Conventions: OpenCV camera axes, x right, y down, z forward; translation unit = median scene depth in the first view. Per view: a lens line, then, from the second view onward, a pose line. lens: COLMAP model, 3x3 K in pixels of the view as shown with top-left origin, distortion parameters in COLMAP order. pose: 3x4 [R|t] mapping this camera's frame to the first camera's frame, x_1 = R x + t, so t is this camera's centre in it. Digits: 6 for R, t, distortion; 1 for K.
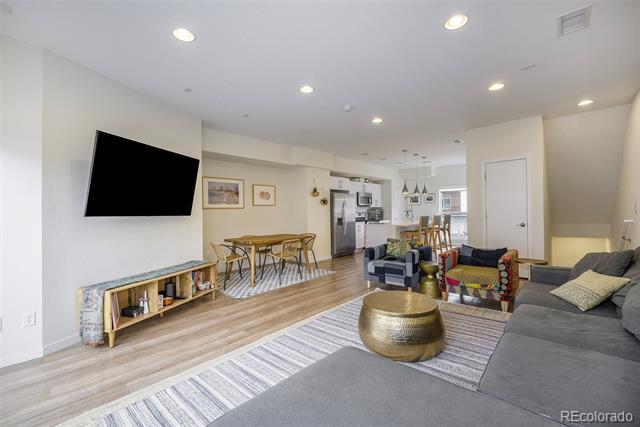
lens RADIAL K [[272.6, 0, 320.0], [0, 272.6, 213.5], [0, 0, 1]] dist [-0.000184, 0.000023]
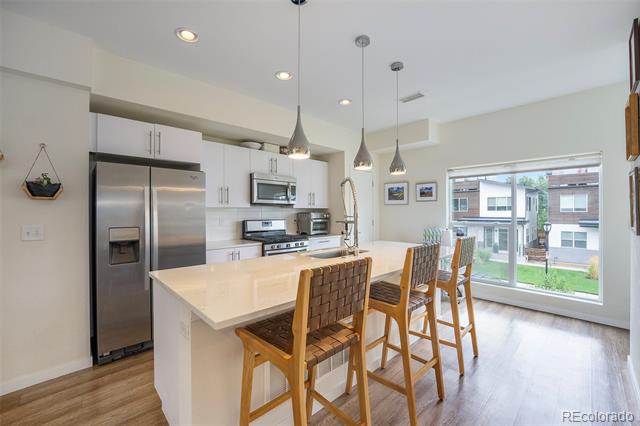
lens RADIAL K [[266.5, 0, 320.0], [0, 266.5, 213.0], [0, 0, 1]] dist [-0.011621, -0.000079]
pose [[0.998577, 0.016856, -0.050590, 0.308668], [-0.016581, 0.999845, 0.005863, -0.022032], [0.050681, -0.005016, 0.998702, 0.668730]]
